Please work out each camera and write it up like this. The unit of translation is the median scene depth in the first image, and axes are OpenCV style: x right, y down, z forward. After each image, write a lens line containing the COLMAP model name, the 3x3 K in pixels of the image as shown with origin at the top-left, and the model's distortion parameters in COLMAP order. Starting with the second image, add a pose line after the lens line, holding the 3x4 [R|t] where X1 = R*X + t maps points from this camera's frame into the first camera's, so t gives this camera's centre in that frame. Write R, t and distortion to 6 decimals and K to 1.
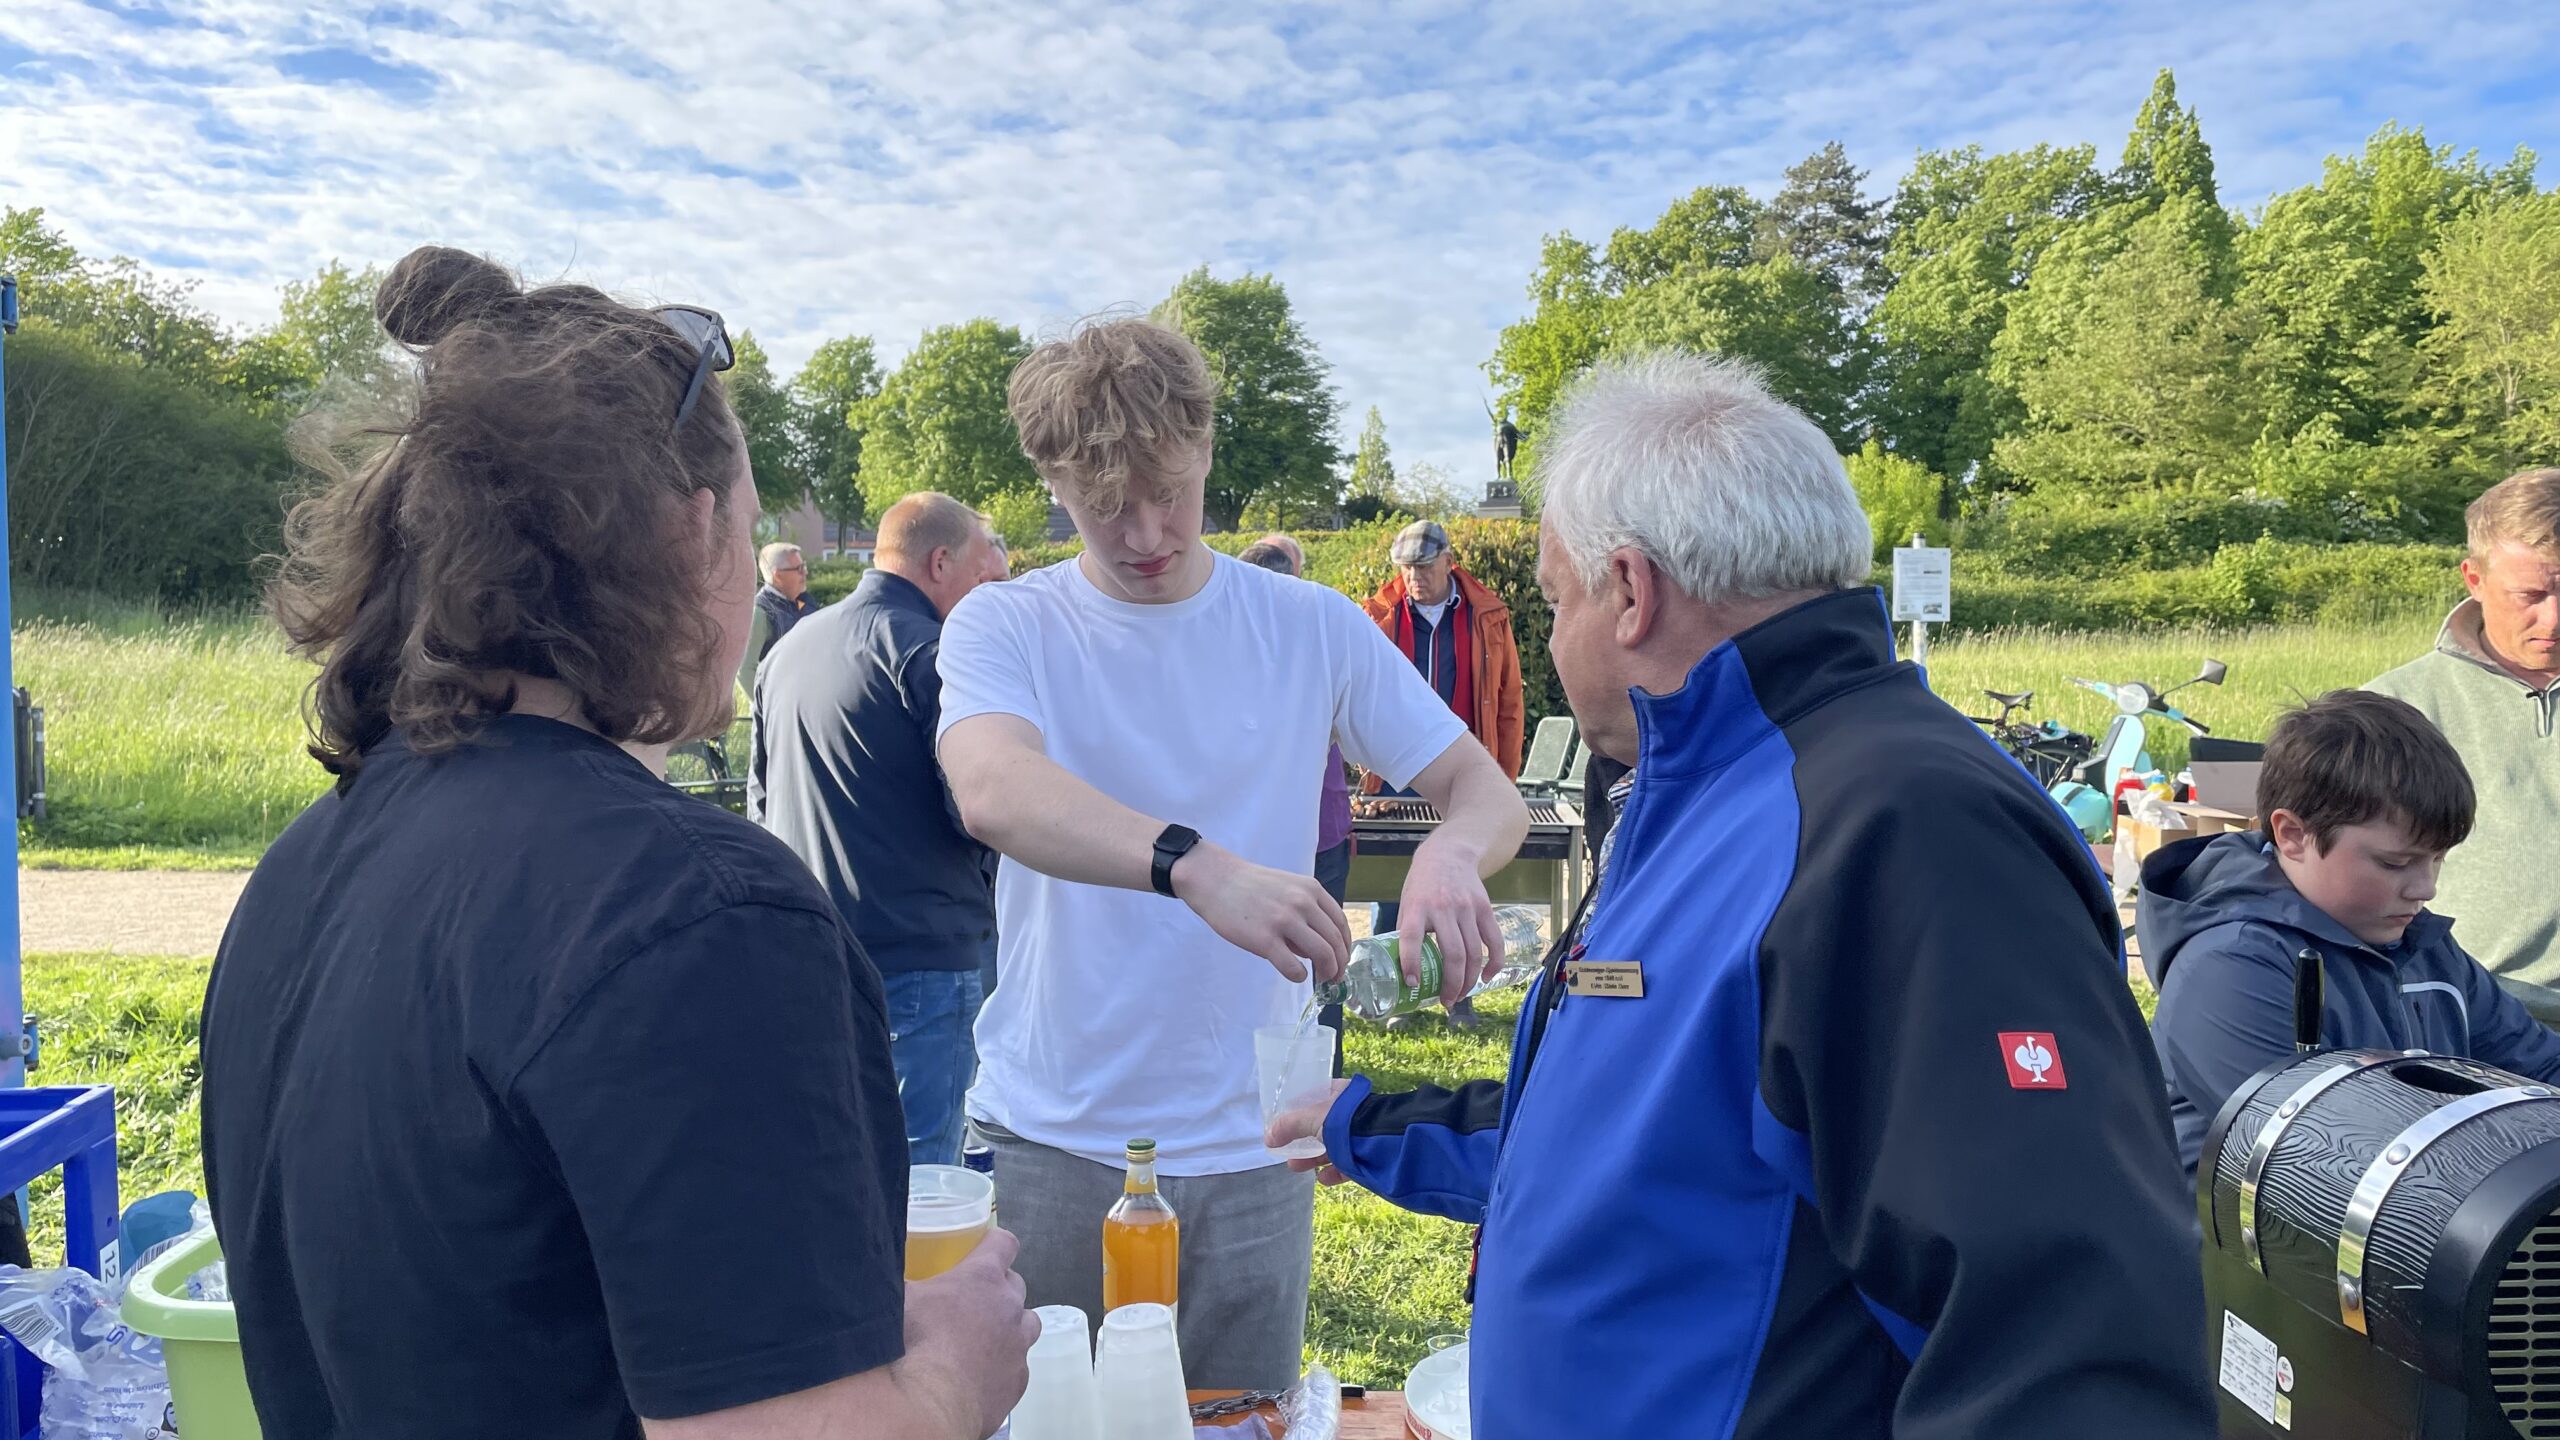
lens RADIAL K [[1928.8, 0, 1249.1], [0, 1928.8, 690.3], [0, 0, 1]] dist [0.102436, -0.120980]
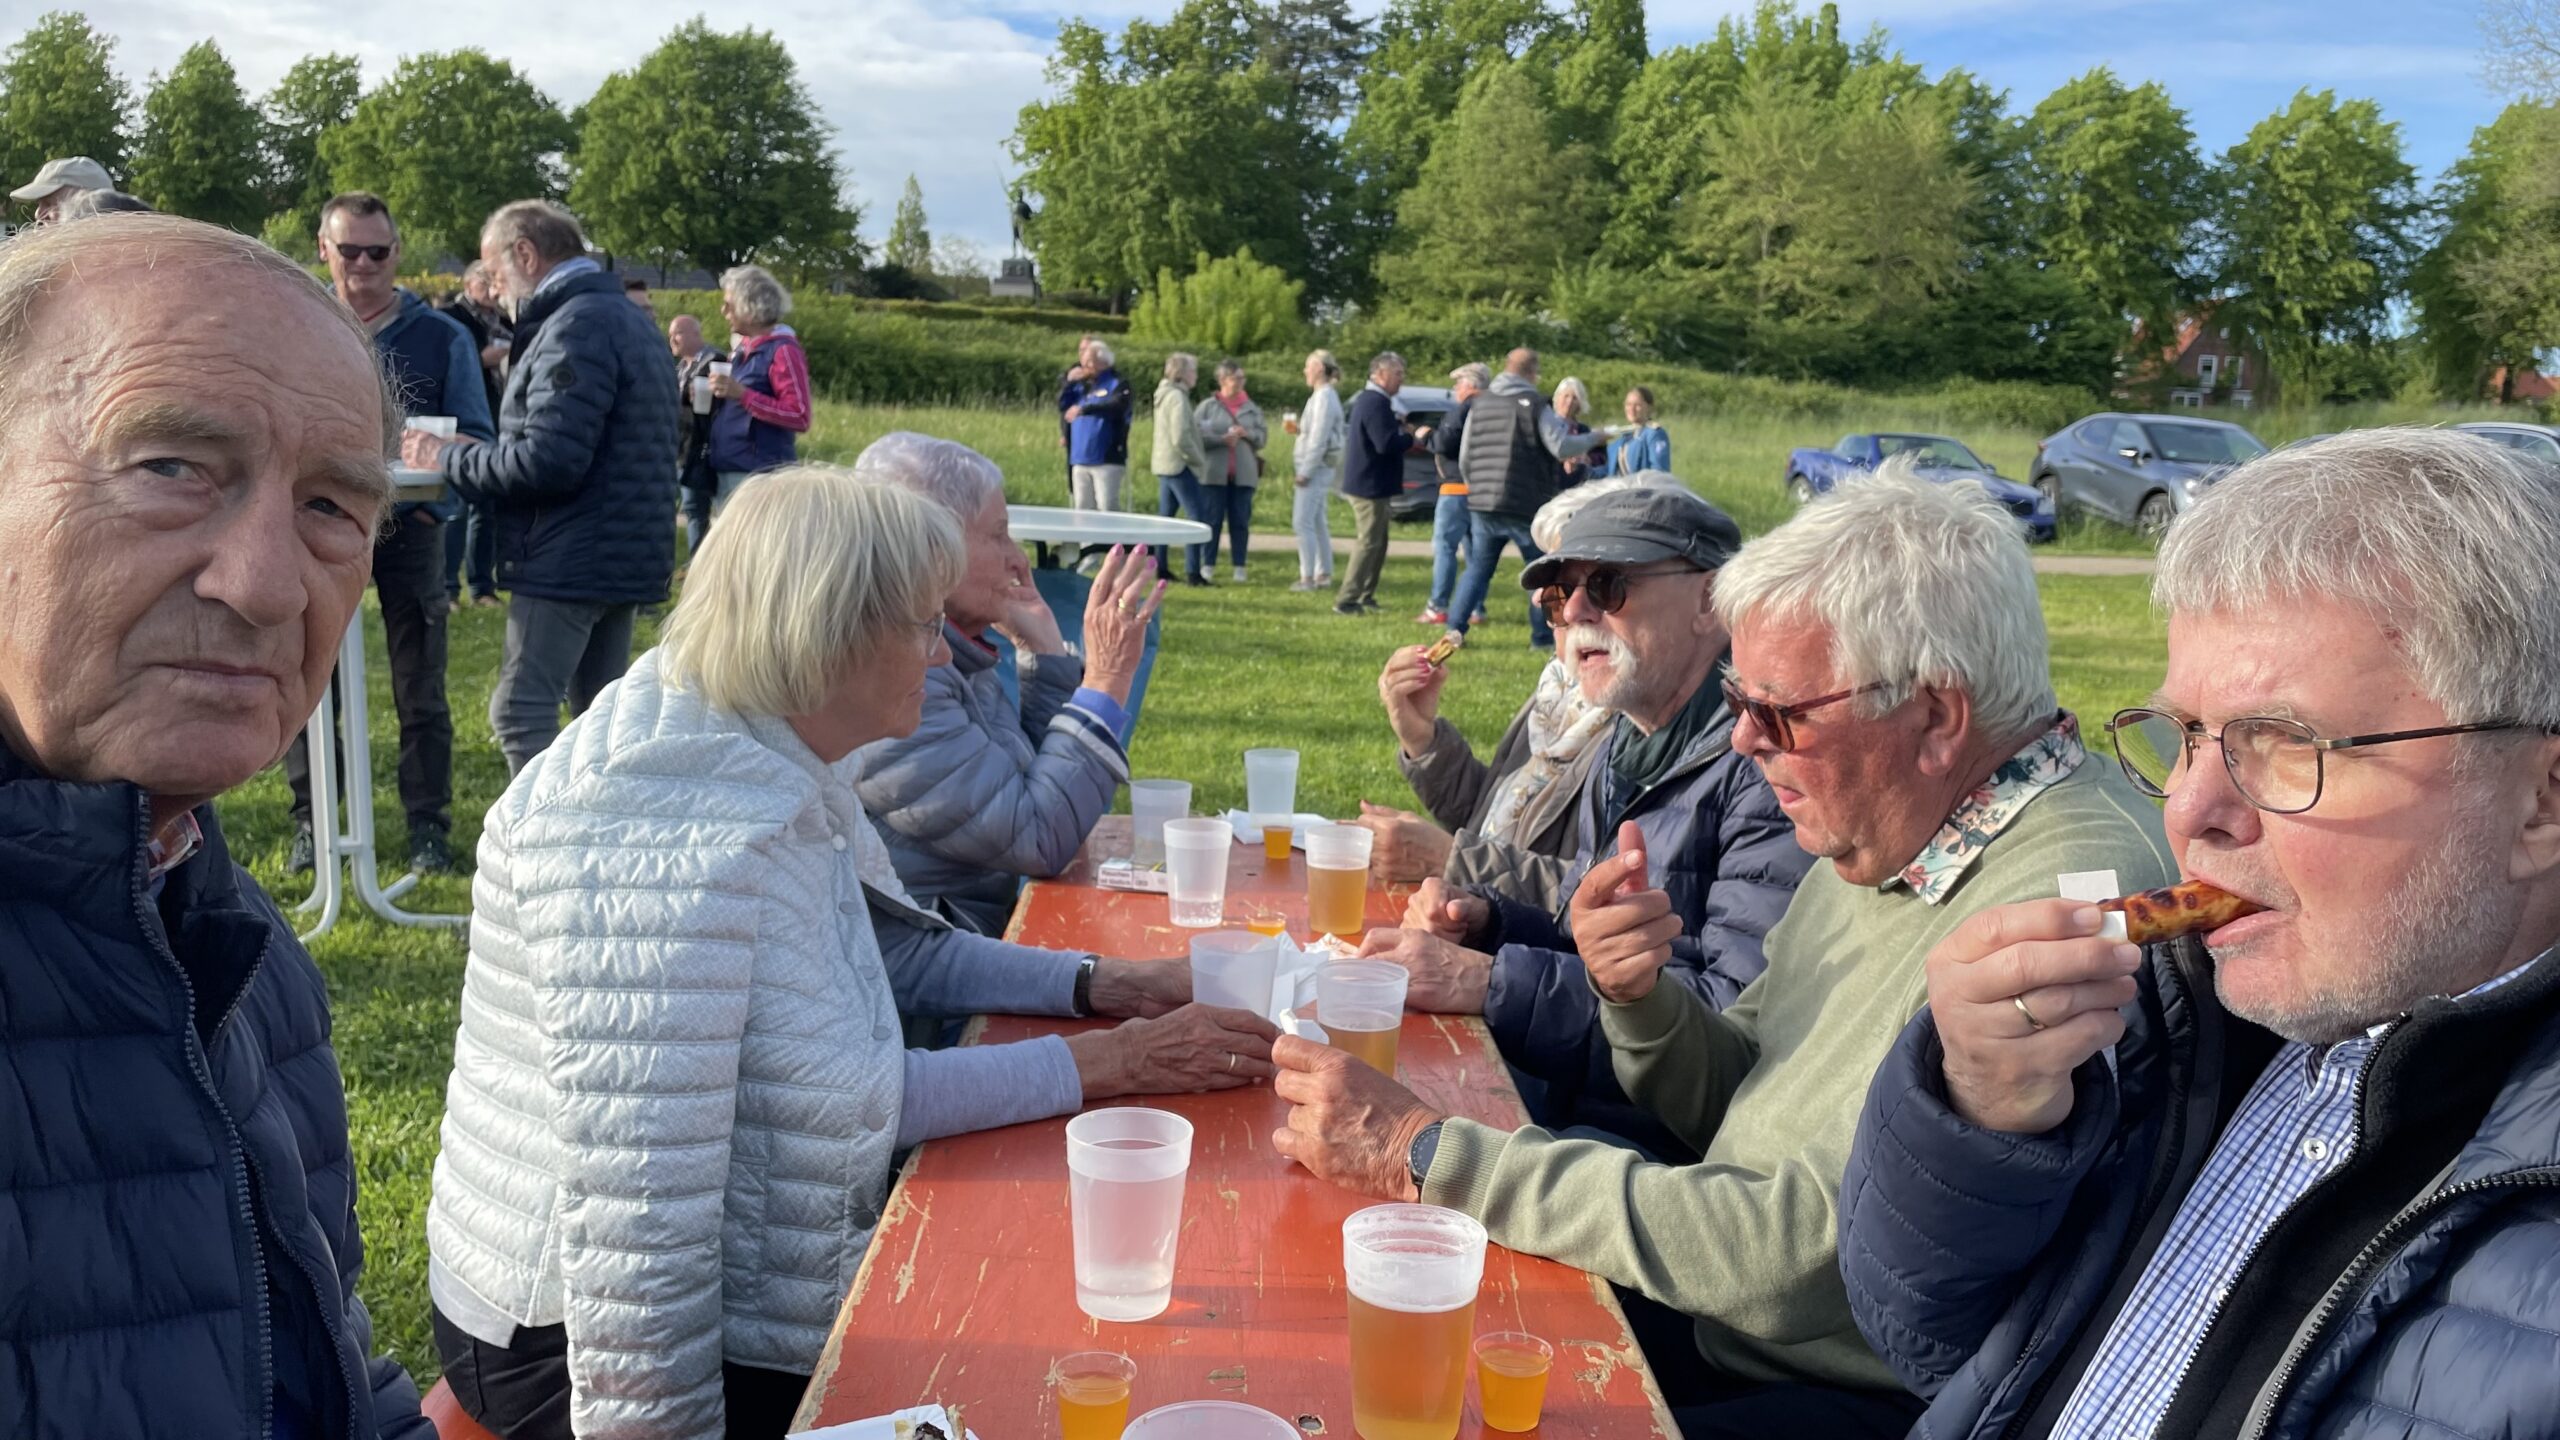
lens RADIAL K [[1945.8, 0, 1287.9], [0, 1945.8, 690.9], [0, 0, 1]] dist [0.084320, -0.114750]
pose [[0.977082, 0.021475, 0.211778, 0.070926], [-0.044332, 0.993612, 0.103780, 0.006258], [-0.208196, -0.110790, 0.971792, -0.084774]]
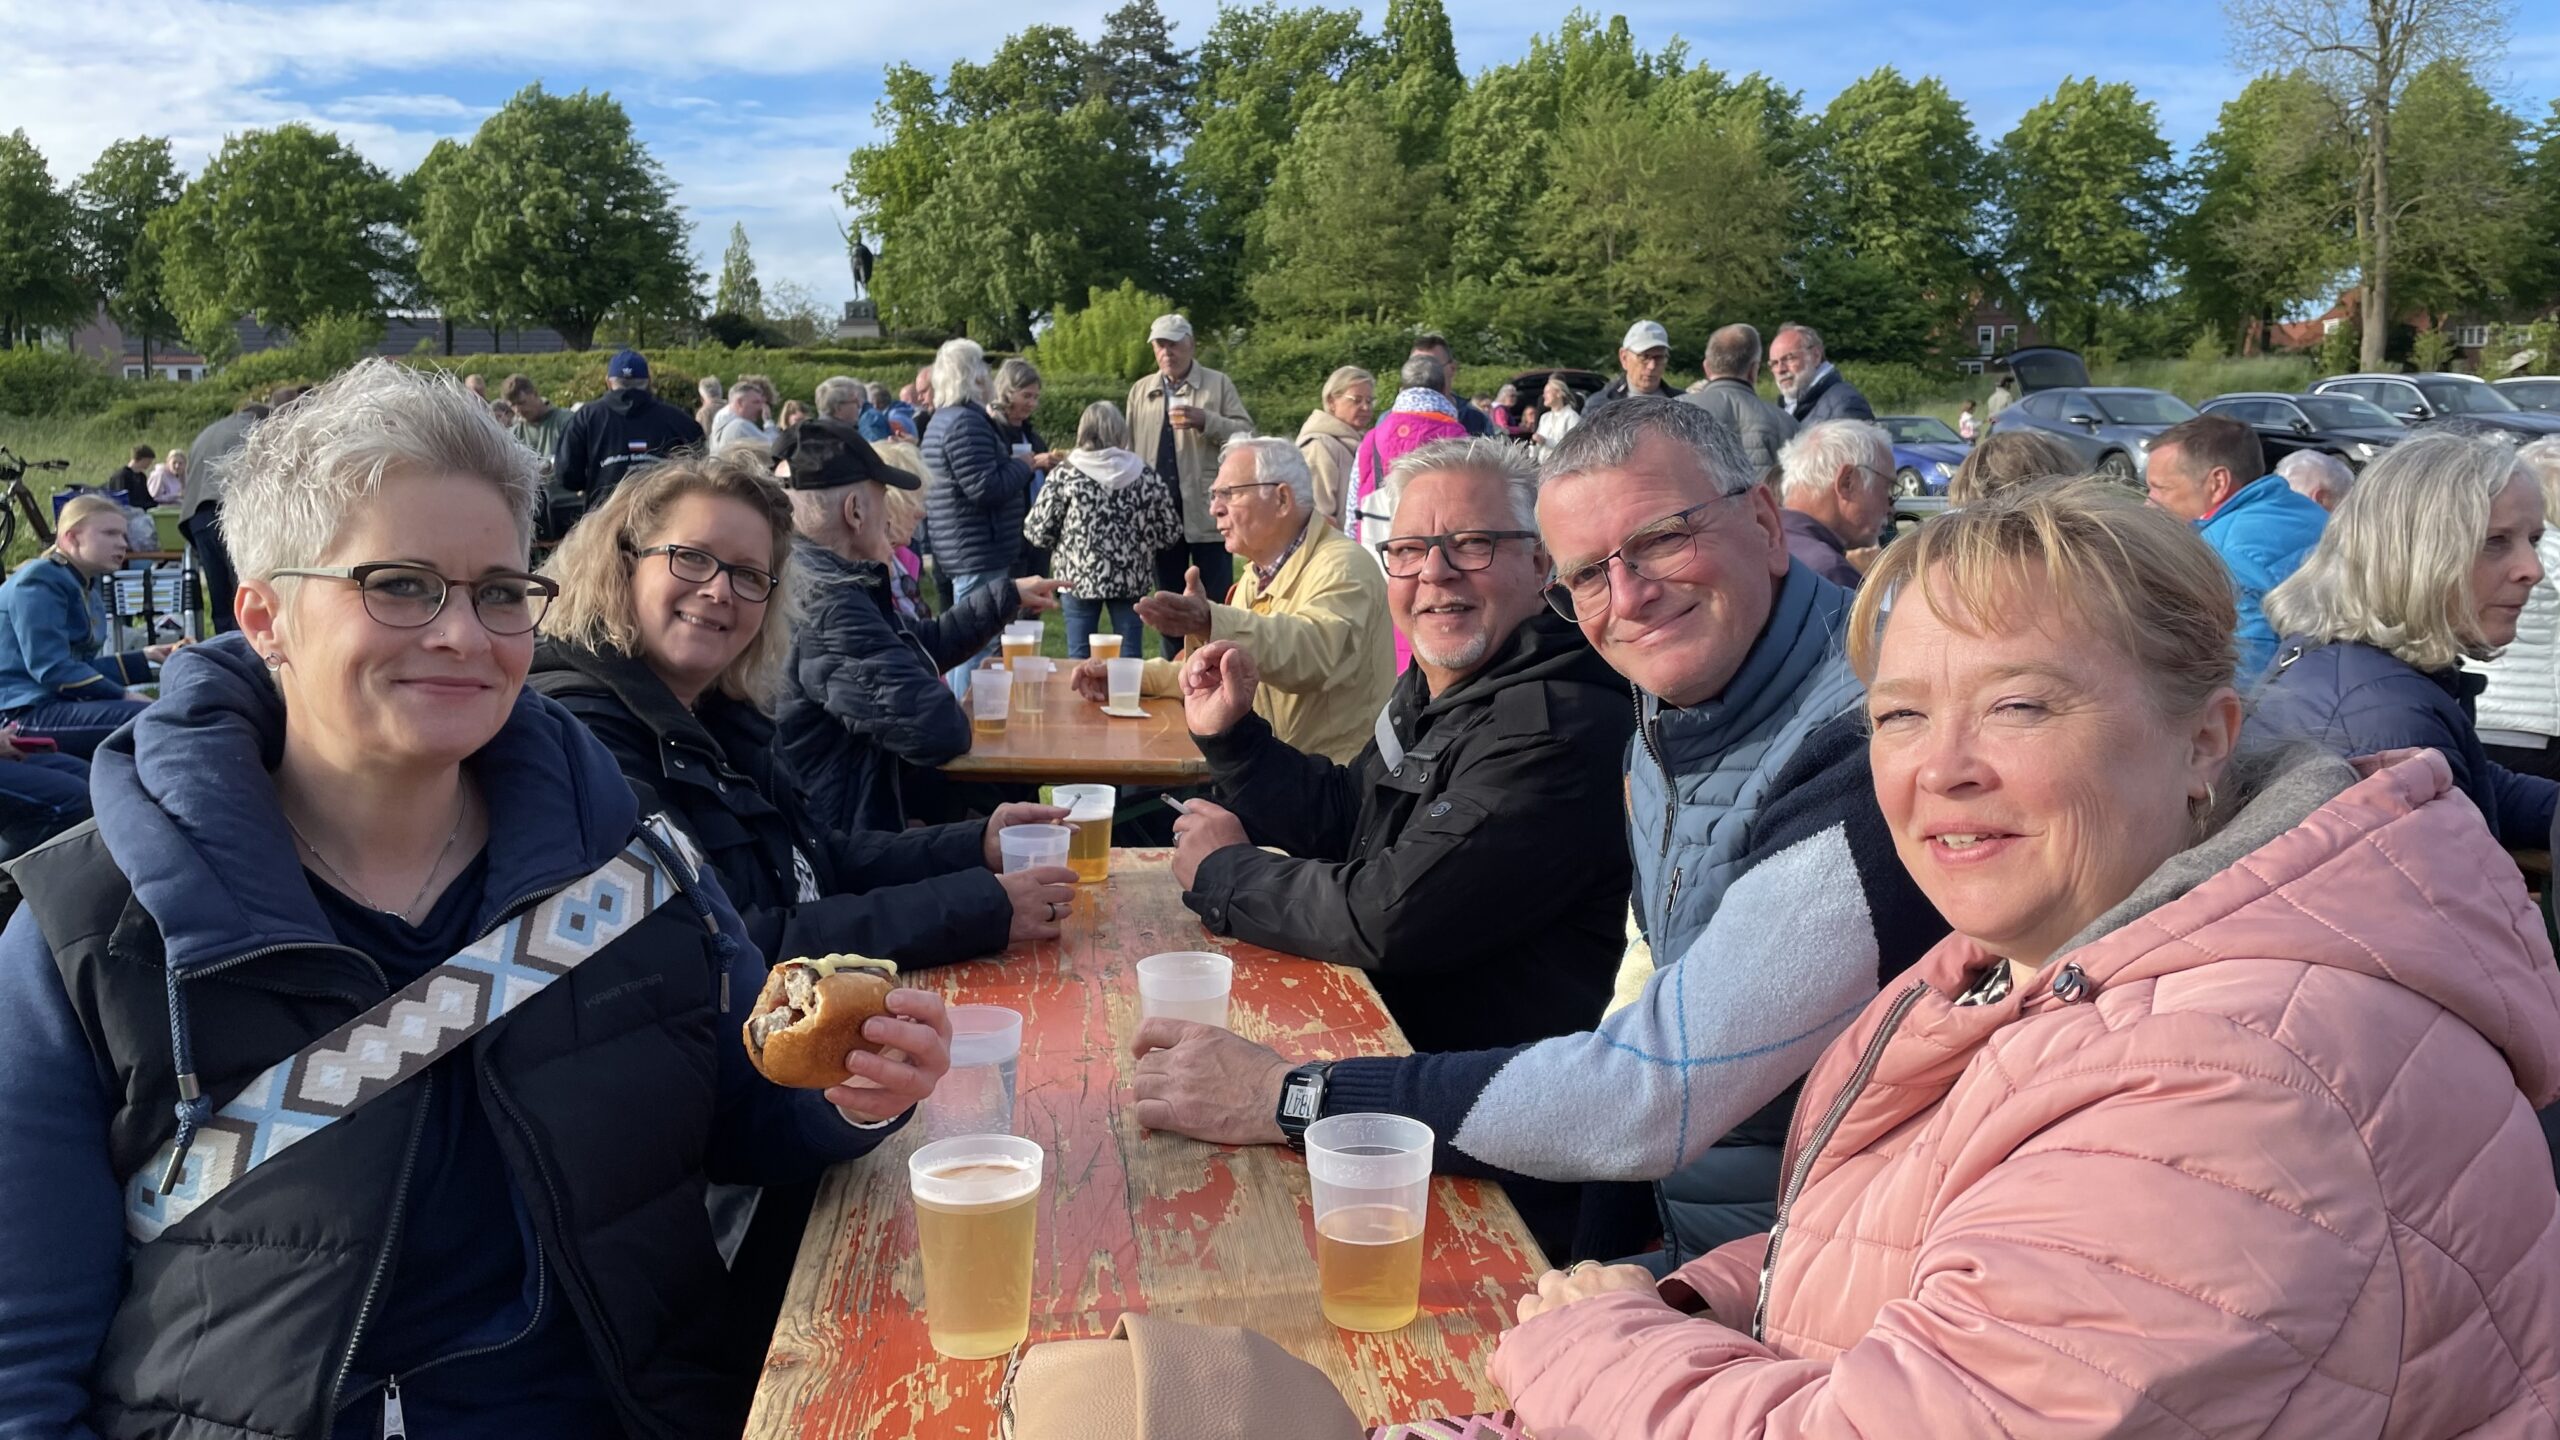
lens RADIAL K [[1927.7, 0, 1269.8], [0, 1927.7, 692.5], [0, 0, 1]] dist [0.088711, -0.120431]
pose [[0.953109, -0.052584, 0.298022, 0.022541], [0.024479, 0.994957, 0.097266, 0.006575], [-0.301634, -0.085410, 0.949590, -0.105308]]
